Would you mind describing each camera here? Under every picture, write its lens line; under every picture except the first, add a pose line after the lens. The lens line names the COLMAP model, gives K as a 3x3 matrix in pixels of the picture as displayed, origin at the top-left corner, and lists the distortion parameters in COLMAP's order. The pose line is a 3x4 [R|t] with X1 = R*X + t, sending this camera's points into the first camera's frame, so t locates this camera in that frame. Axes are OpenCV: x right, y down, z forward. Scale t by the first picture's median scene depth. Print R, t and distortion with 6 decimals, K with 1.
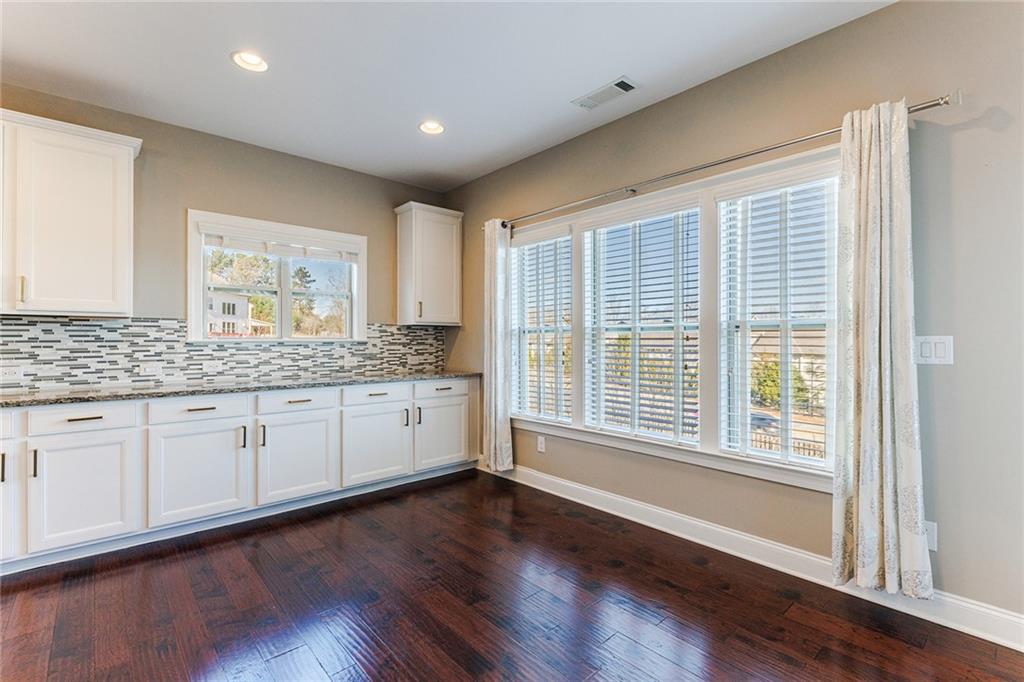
lens RADIAL K [[431.7, 0, 519.8], [0, 431.7, 338.7], [0, 0, 1]] dist [-0.026246, 0.001036]
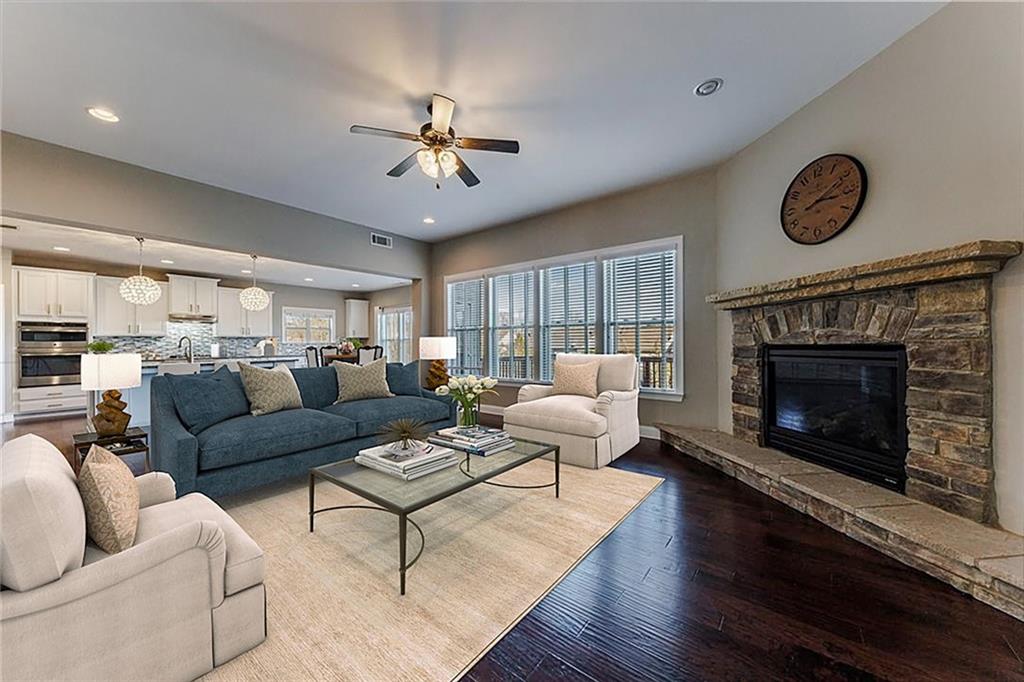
lens RADIAL K [[360.8, 0, 514.6], [0, 360.8, 342.0], [0, 0, 1]] dist [0.005268, -0.002146]
pose [[0.987633, -0.008034, 0.156580, 0.568638], [0.008433, 0.999963, -0.001878, 0.014316], [-0.156559, 0.003175, 0.987664, -1.981128]]
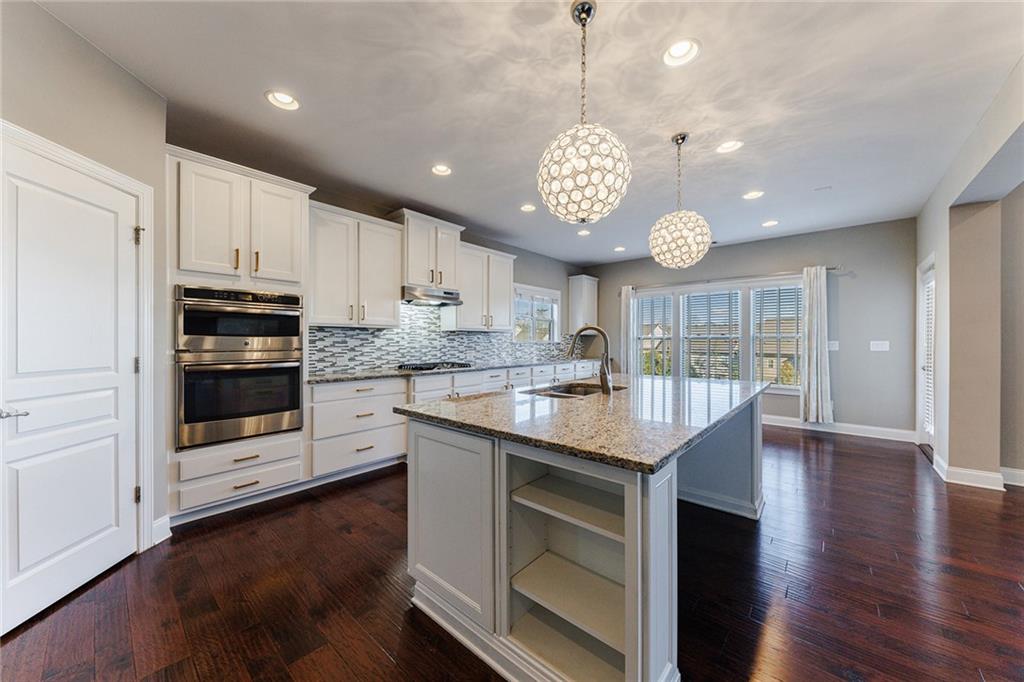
lens RADIAL K [[371.4, 0, 518.6], [0, 371.4, 342.6], [0, 0, 1]] dist [0.011121, -0.000230]
pose [[0.994058, 0.001461, 0.108842, -0.838165], [-0.001983, 0.999987, 0.004684, -0.002028], [-0.108833, -0.004872, 0.994048, -0.772831]]
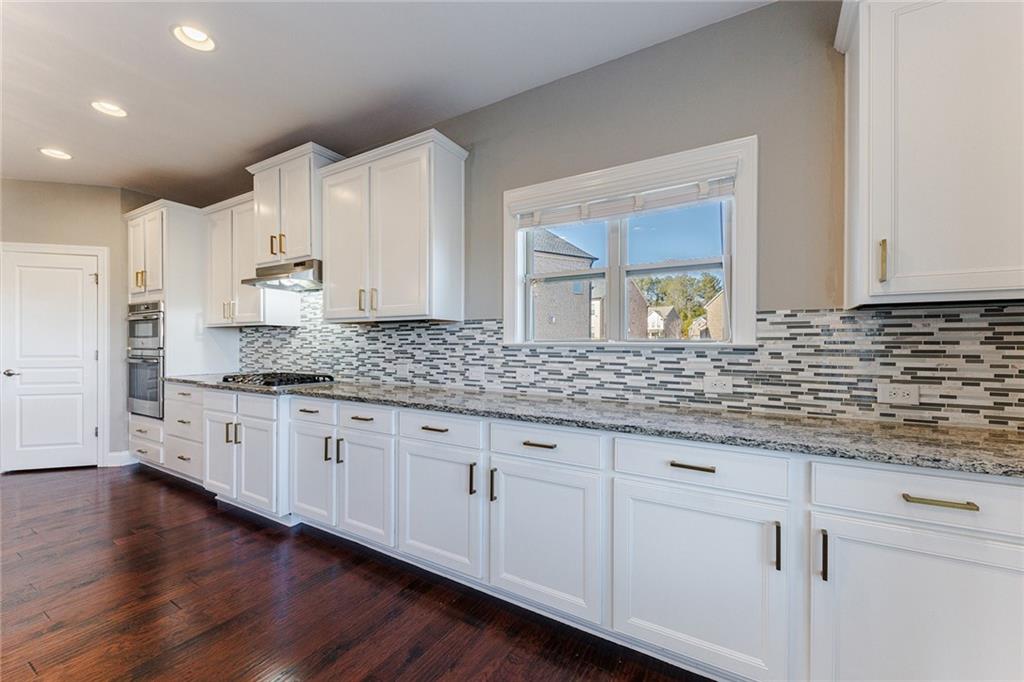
lens RADIAL K [[400.8, 0, 513.5], [0, 400.8, 348.9], [0, 0, 1]] dist [-0.000725, -0.000961]
pose [[0.286771, 0.009399, -0.957953, 0.007197], [-0.004209, 0.999955, 0.008551, 0.007138], [0.957990, 0.001580, 0.286798, 0.688465]]
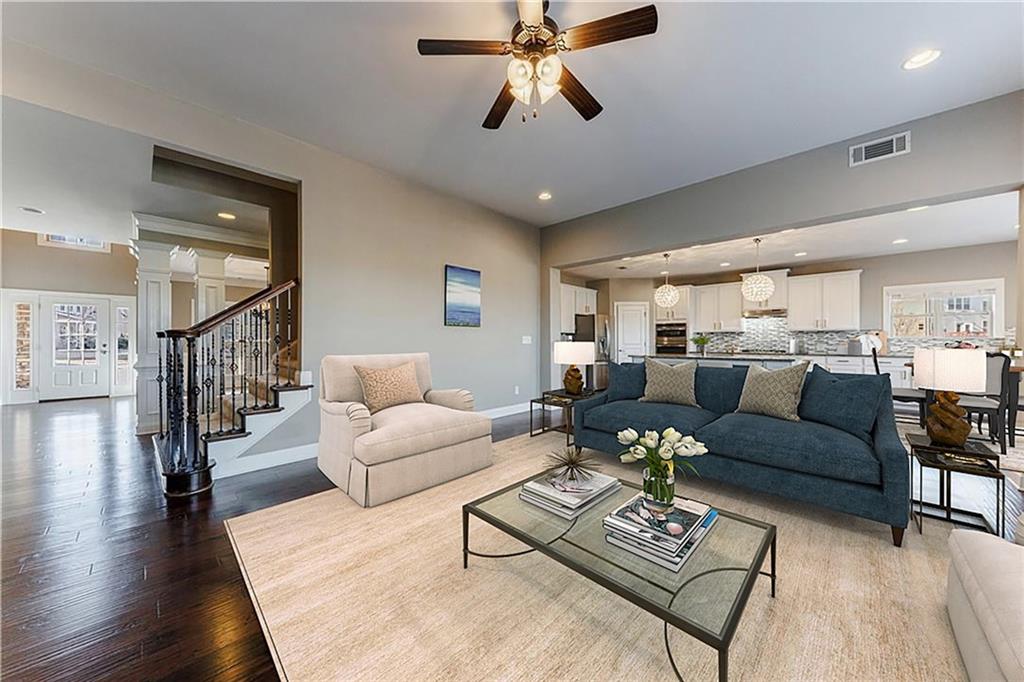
lens RADIAL K [[360.8, 0, 506.6], [0, 360.8, 341.9], [0, 0, 1]] dist [0.005268, -0.002146]
pose [[0.052615, 0.002709, -0.998611, 1.122631], [0.000908, 0.999996, 0.002761, 0.017062], [0.998614, -0.001052, 0.052612, -1.212664]]
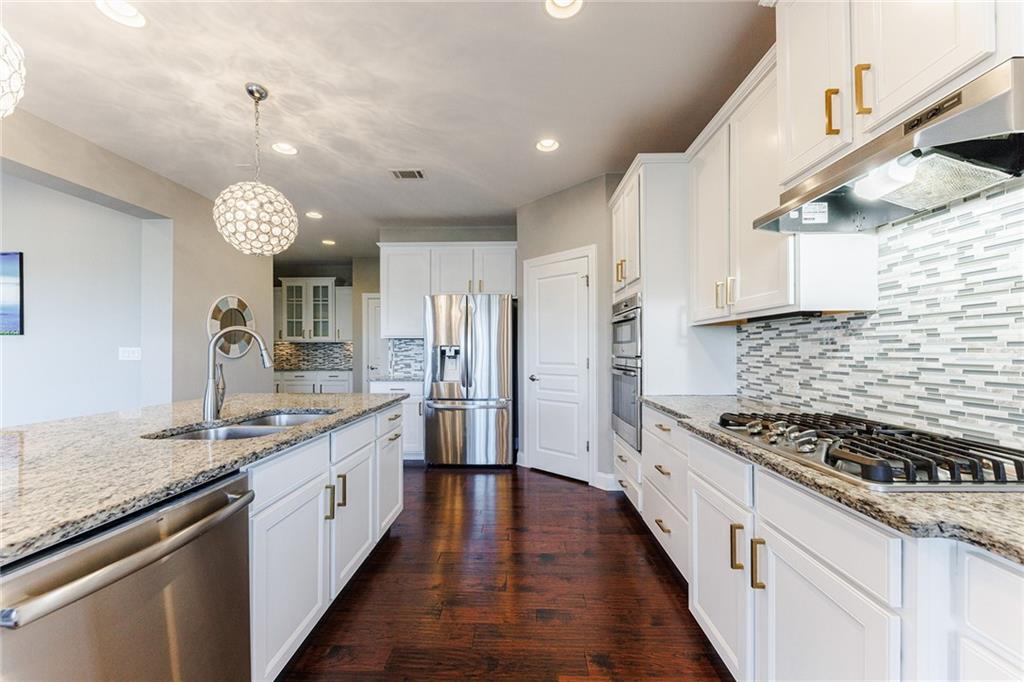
lens RADIAL K [[400.8, 0, 515.3], [0, 400.8, 347.9], [0, 0, 1]] dist [-0.000725, -0.000961]
pose [[-0.700533, -0.001655, -0.713618, -0.526707], [0.002692, 0.999984, -0.004961, 0.004108], [0.713615, -0.005397, -0.700517, 0.484120]]
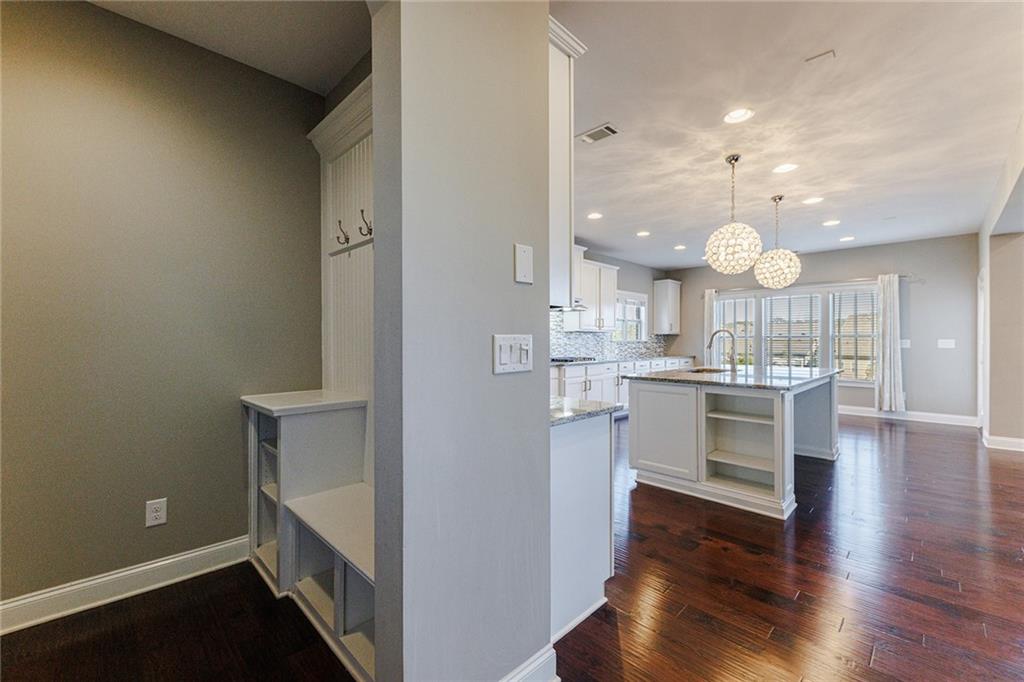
lens RADIAL K [[428.0, 0, 512.2], [0, 428.0, 341.0], [0, 0, 1]] dist [0.003806, -0.003832]
pose [[0.999598, 0.001663, 0.028311, -1.257470], [-0.001702, 0.999998, 0.001361, 0.002438], [-0.028309, -0.001409, 0.999598, -1.303374]]
